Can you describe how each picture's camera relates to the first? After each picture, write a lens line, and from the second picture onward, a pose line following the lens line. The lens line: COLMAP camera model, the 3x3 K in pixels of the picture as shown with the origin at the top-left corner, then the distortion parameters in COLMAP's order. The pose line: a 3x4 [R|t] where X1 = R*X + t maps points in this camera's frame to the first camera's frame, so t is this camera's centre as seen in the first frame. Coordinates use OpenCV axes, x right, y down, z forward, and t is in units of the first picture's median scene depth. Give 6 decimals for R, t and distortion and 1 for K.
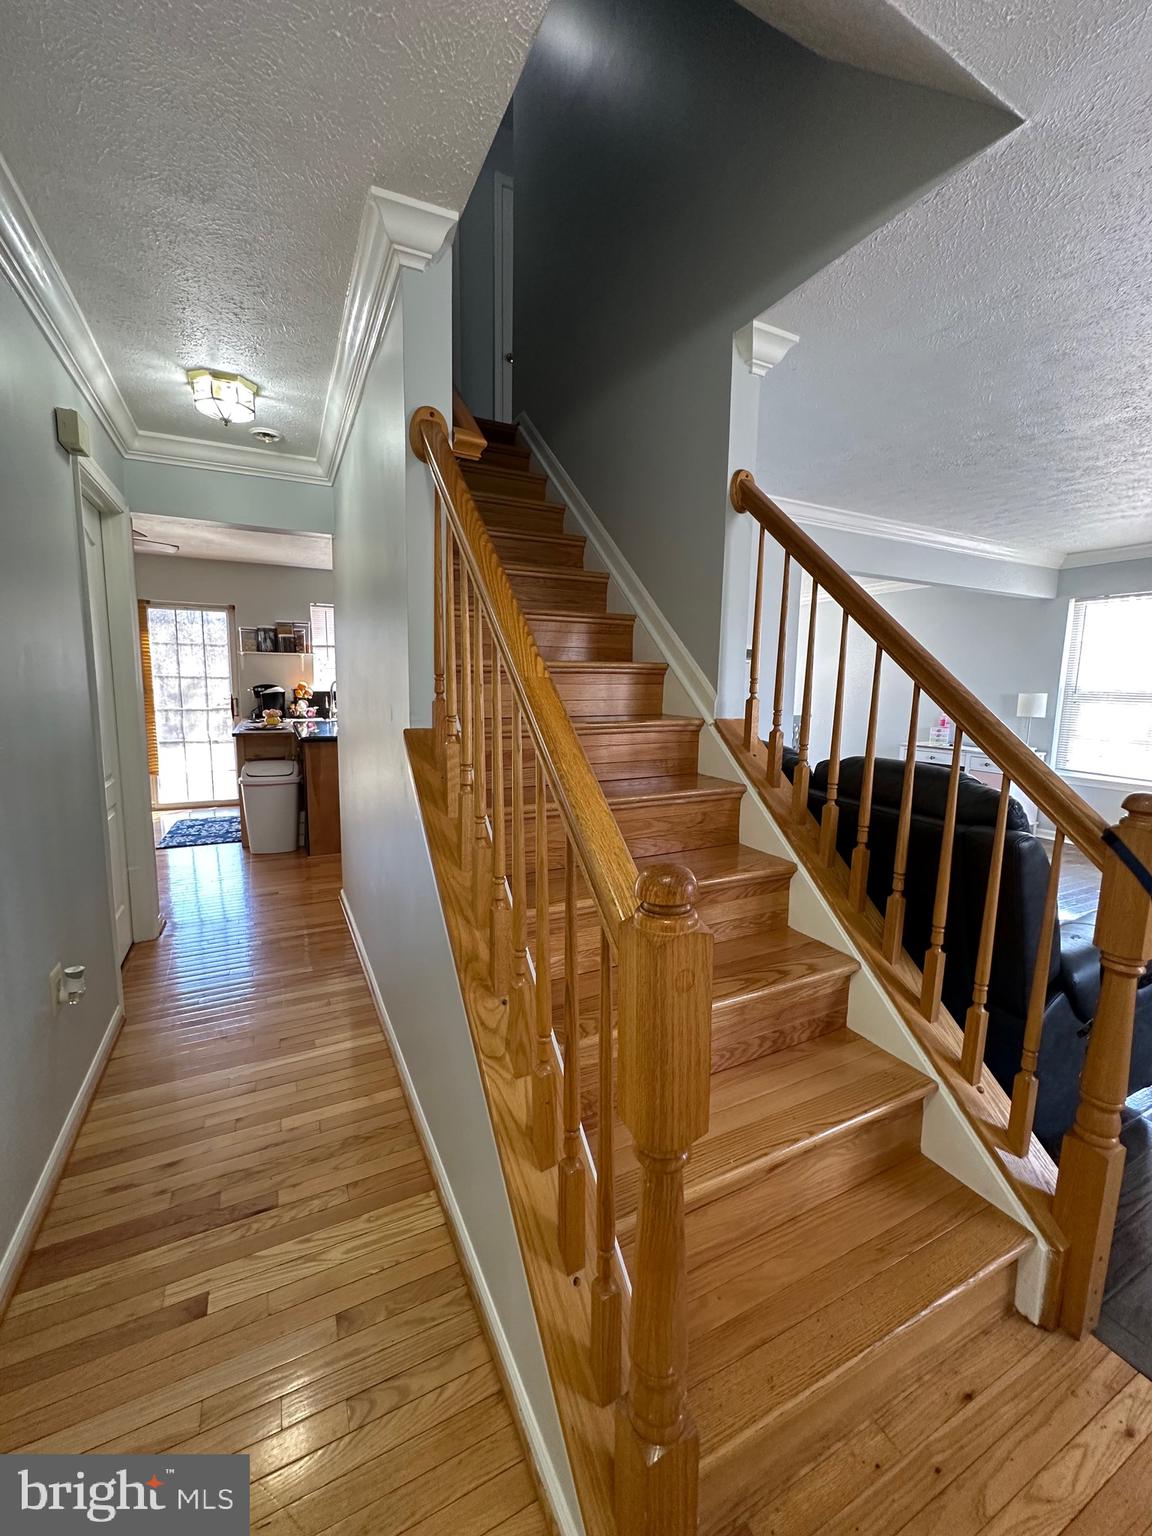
lens RADIAL K [[616.2, 0, 581.0], [0, 616.2, 767.2], [0, 0, 1]] dist [0.001917, 0.000184]
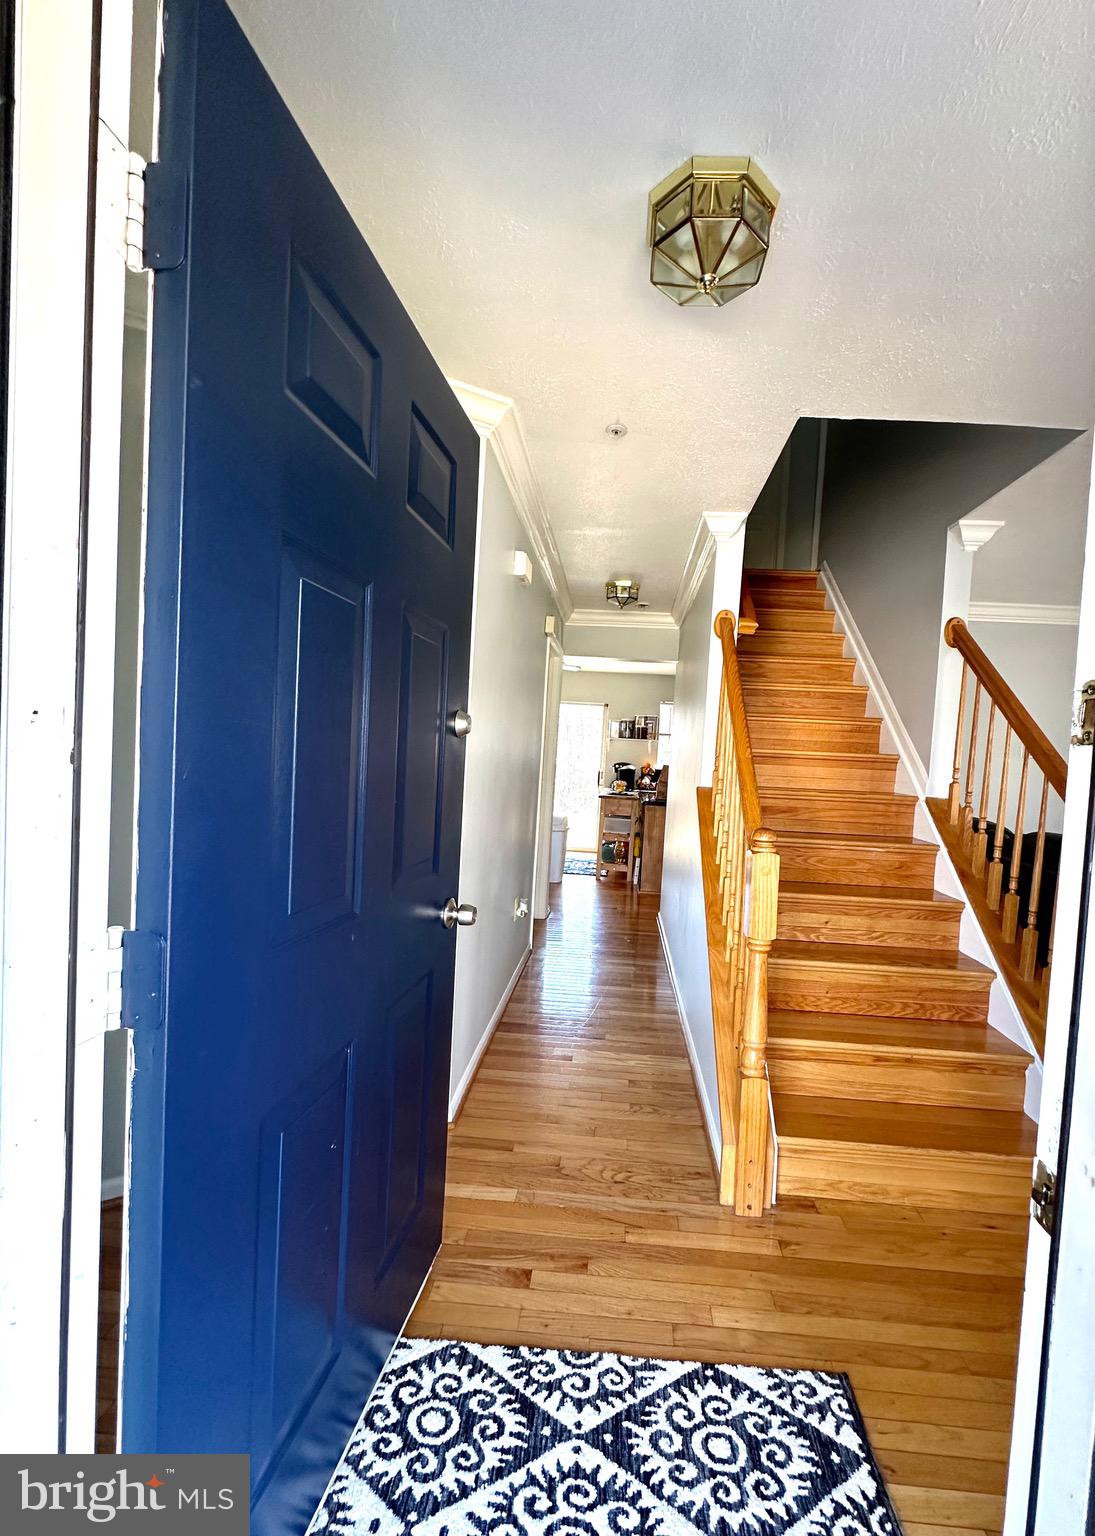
lens RADIAL K [[845.4, 0, 550.4], [0, 845.4, 769.1], [0, 0, 1]] dist [-0.001528, -0.000237]
pose [[0.855282, 0.037384, -0.516813, 0.476109], [-0.110996, 0.987460, -0.112262, 0.161581], [0.506136, 0.153380, 0.848706, -0.998379]]
